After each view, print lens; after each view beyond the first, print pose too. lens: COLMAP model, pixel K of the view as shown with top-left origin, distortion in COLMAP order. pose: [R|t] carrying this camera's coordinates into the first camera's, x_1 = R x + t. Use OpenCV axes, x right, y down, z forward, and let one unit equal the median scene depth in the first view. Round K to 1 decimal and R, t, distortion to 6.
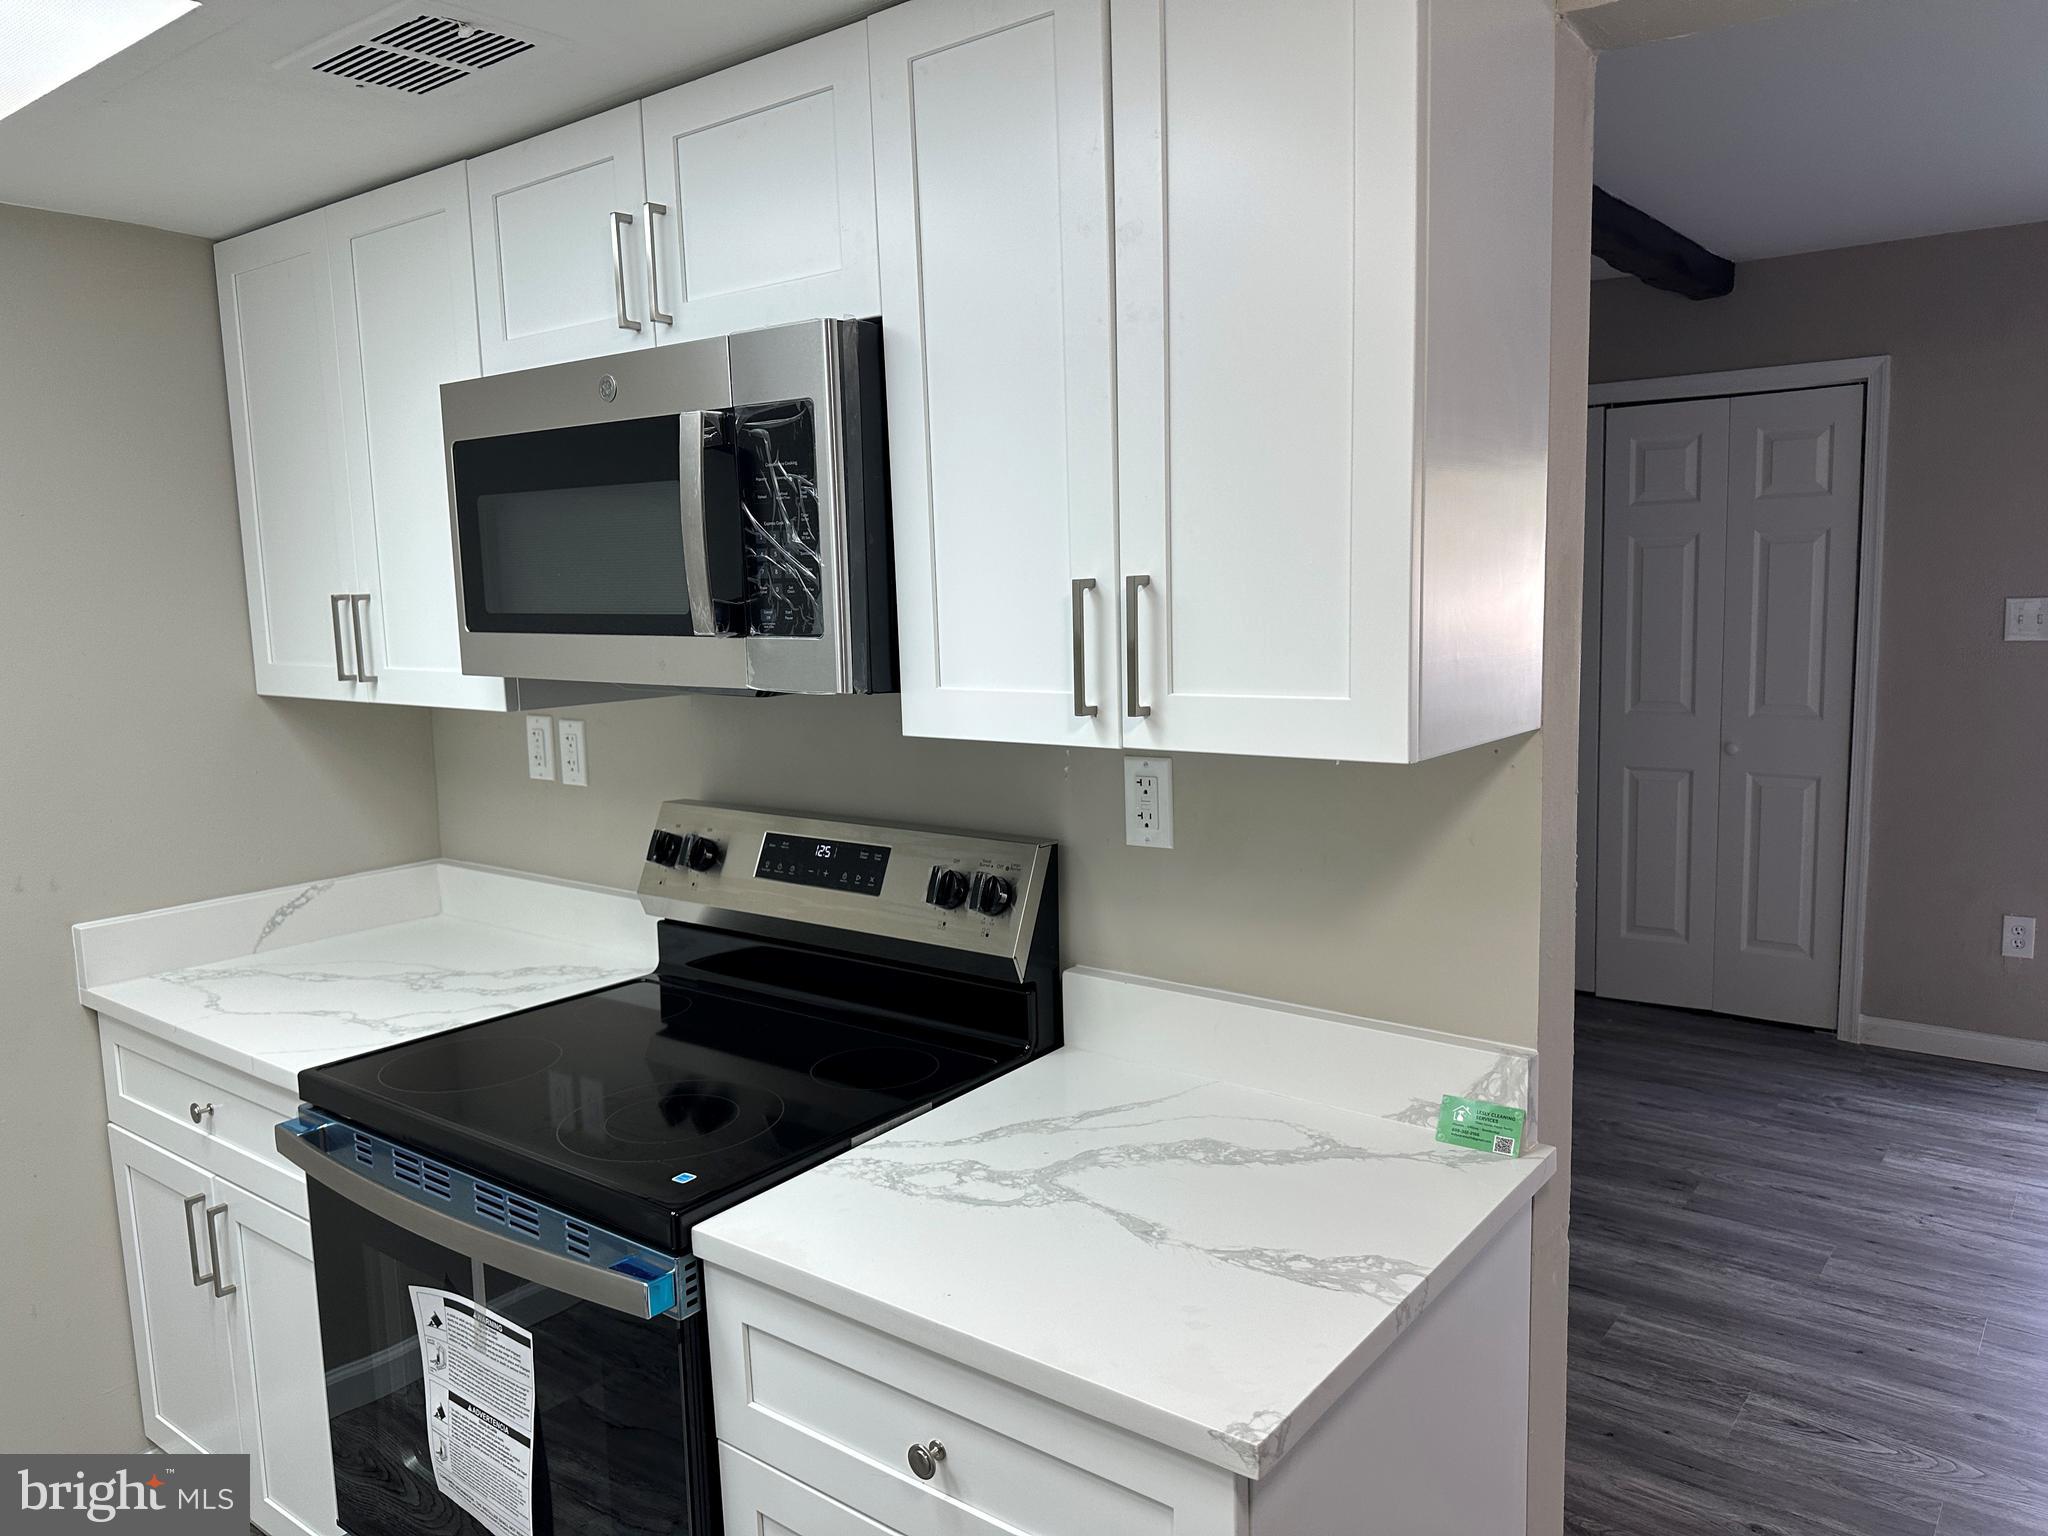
lens RADIAL K [[1427.1, 0, 1117.5], [0, 1427.1, 797.7], [0, 0, 1]] dist [0.049545, -0.045450]
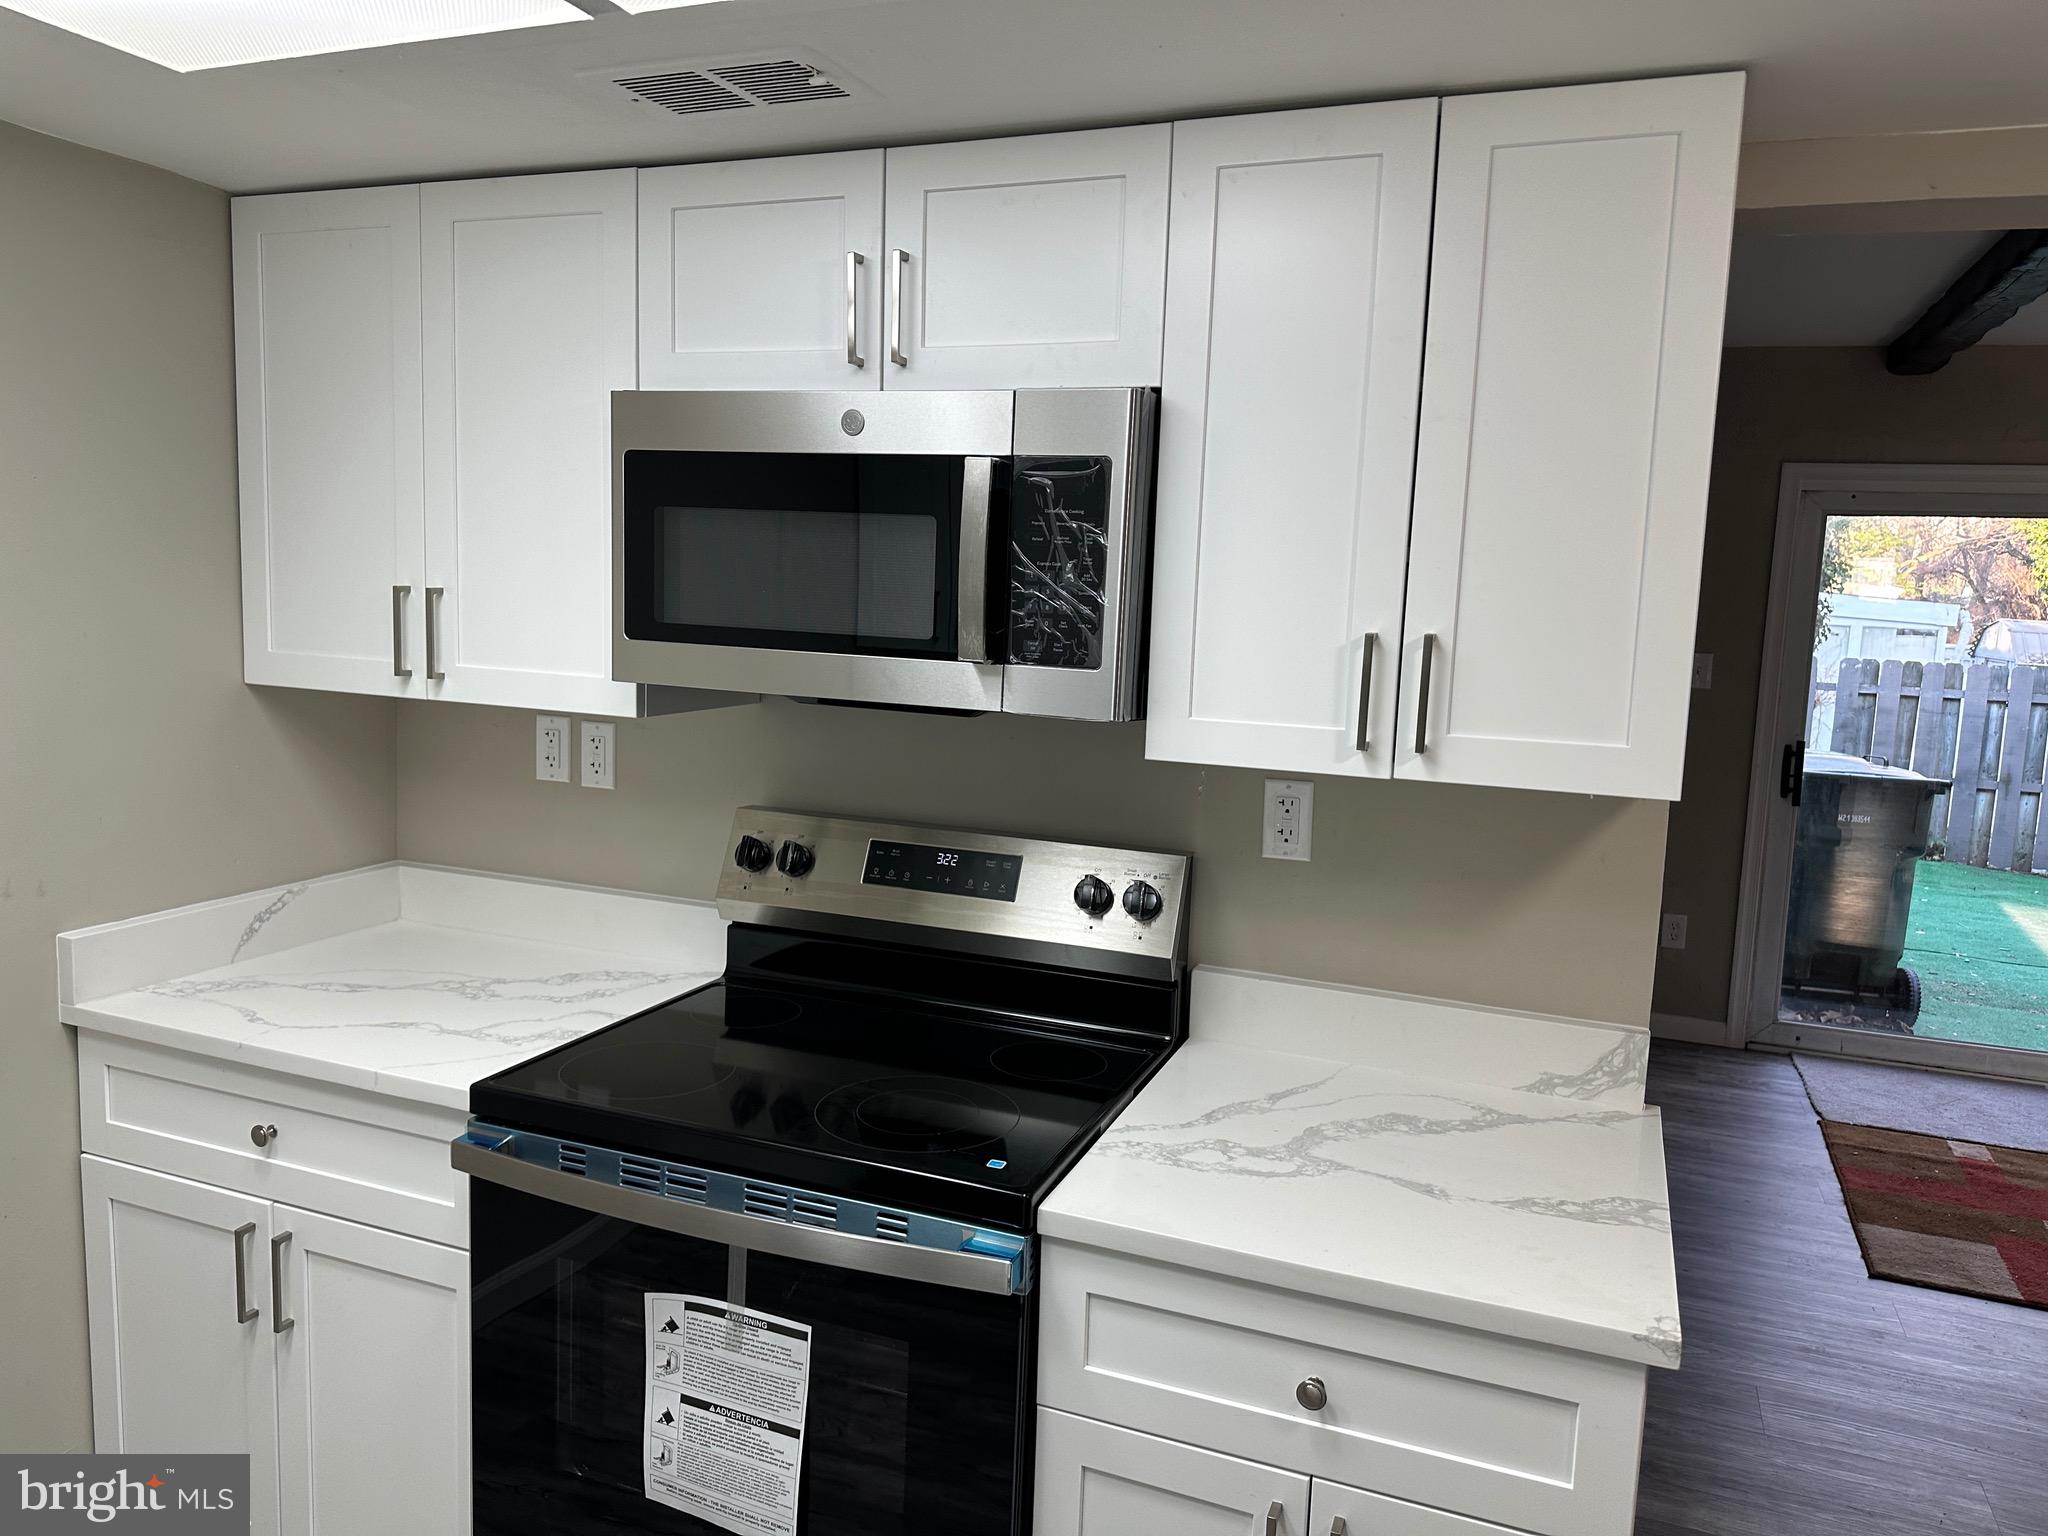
lens RADIAL K [[1448.9, 0, 1024.0], [0, 1448.9, 768.0], [0, 0, 1]] dist [0.056352, -0.075630]
pose [[0.959617, 0.024499, 0.280241, -0.537953], [-0.020111, 0.999626, -0.018523, -0.013454], [-0.280590, 0.012139, 0.959751, -0.054504]]
